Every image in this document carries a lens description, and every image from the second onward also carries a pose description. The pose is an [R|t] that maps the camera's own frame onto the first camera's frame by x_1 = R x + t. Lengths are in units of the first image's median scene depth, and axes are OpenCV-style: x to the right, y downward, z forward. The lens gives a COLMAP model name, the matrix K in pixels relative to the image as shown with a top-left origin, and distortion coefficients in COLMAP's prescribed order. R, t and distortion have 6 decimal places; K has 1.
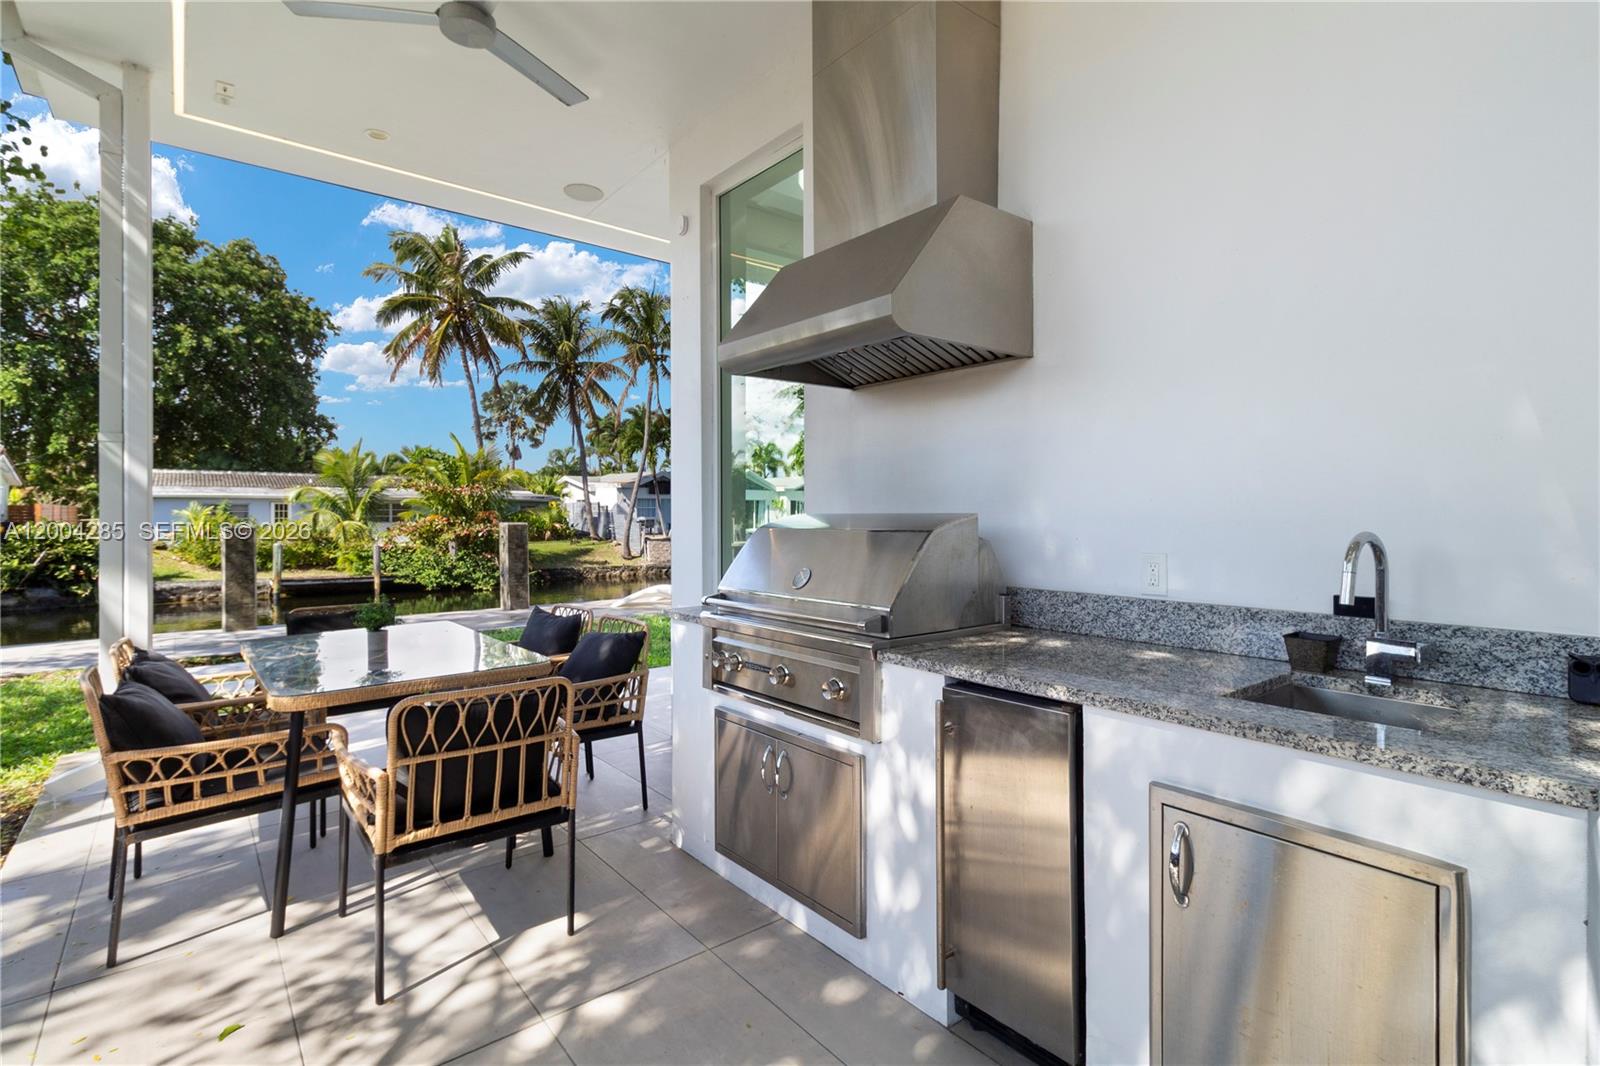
lens RADIAL K [[762.7, 0, 826.0], [0, 762.7, 530.1], [0, 0, 1]] dist [-0.001196, -0.002069]
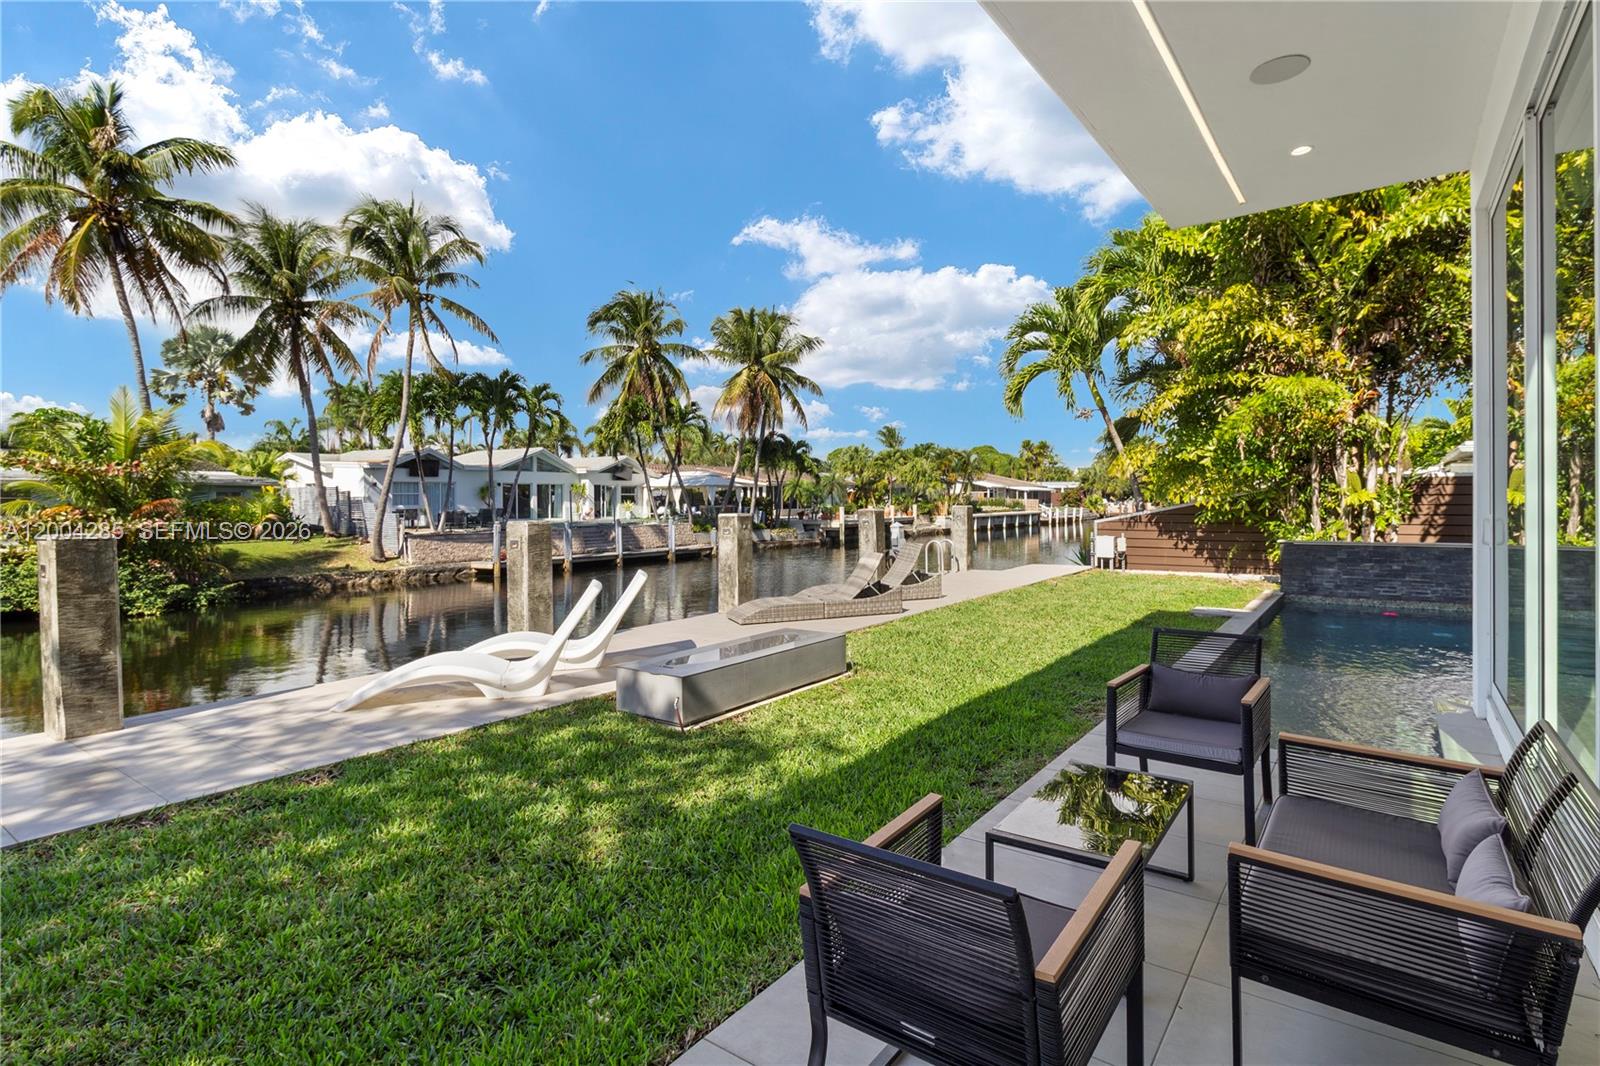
lens RADIAL K [[792.1, 0, 844.2], [0, 792.1, 509.4], [0, 0, 1]] dist [-0.014852, -0.000187]
pose [[0.961479, -0.009211, 0.274724, -0.031277], [0.011519, 0.999911, -0.006790, -0.003177], [-0.274637, 0.009693, 0.961499, 0.121739]]
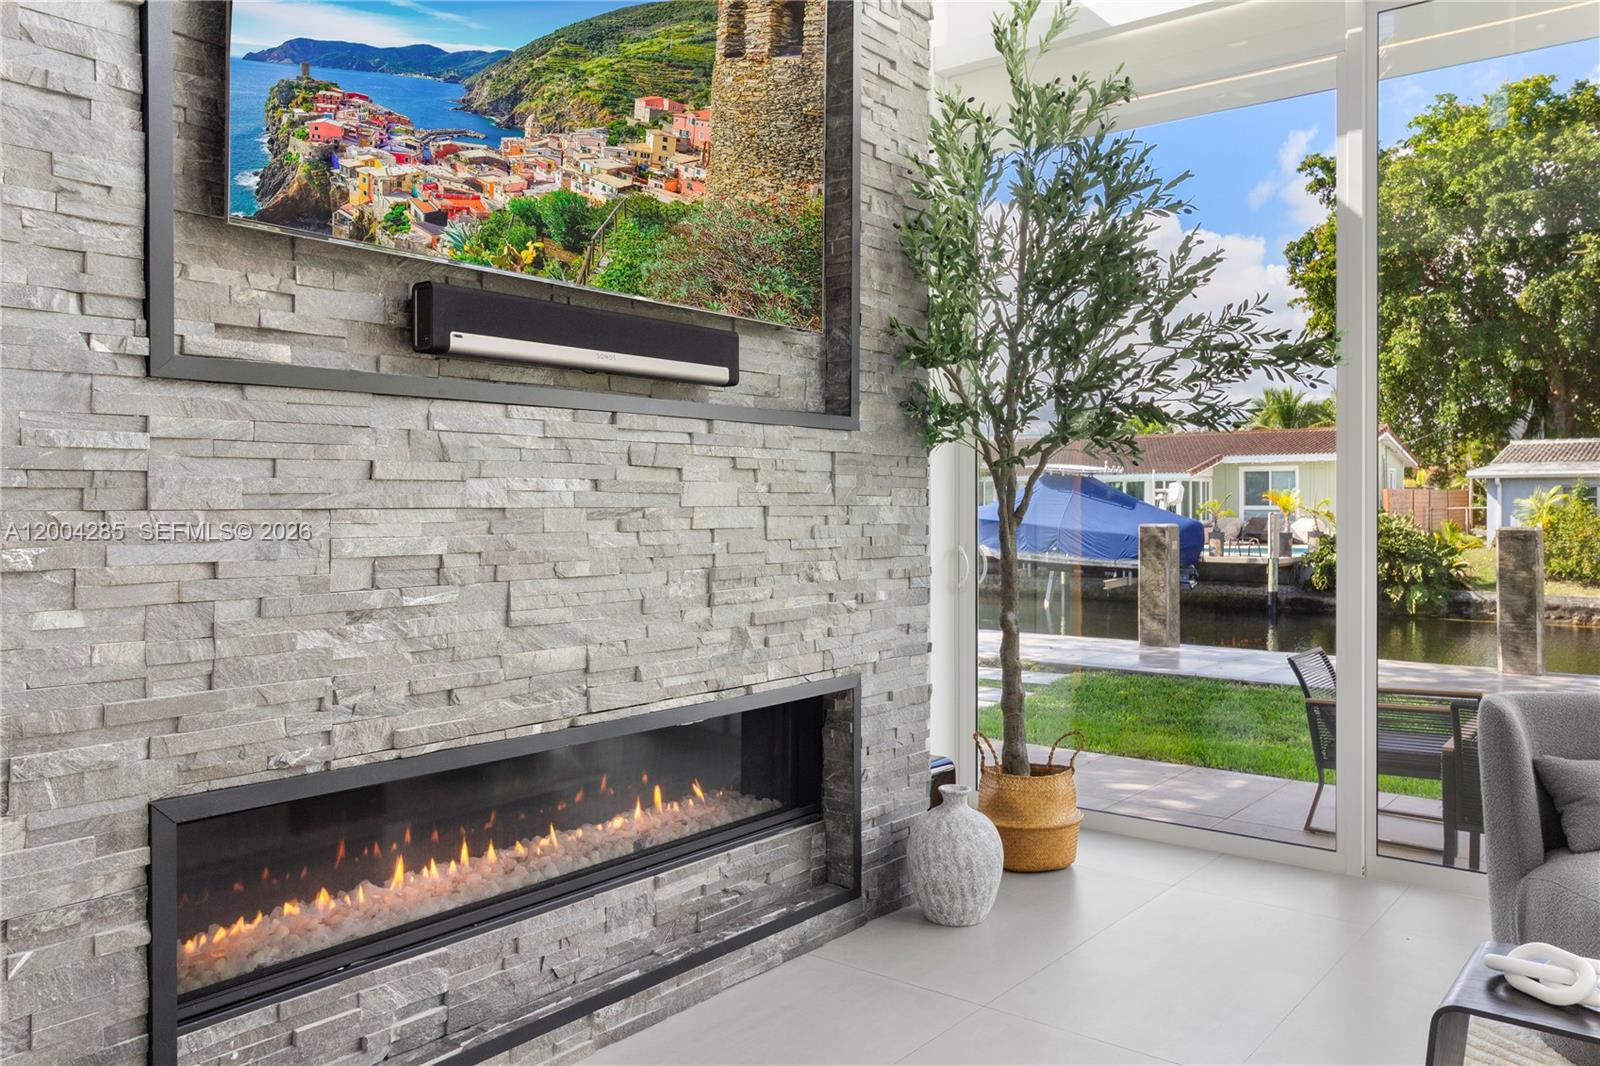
lens RADIAL K [[1202.2, 0, 815.0], [0, 1202.2, 508.6], [0, 0, 1]] dist [0.004841, -0.006060]
pose [[0.207295, 0.007134, -0.978252, 0.103284], [-0.020024, 0.999795, 0.003048, -0.002990], [0.978073, 0.018957, 0.207396, 0.075763]]
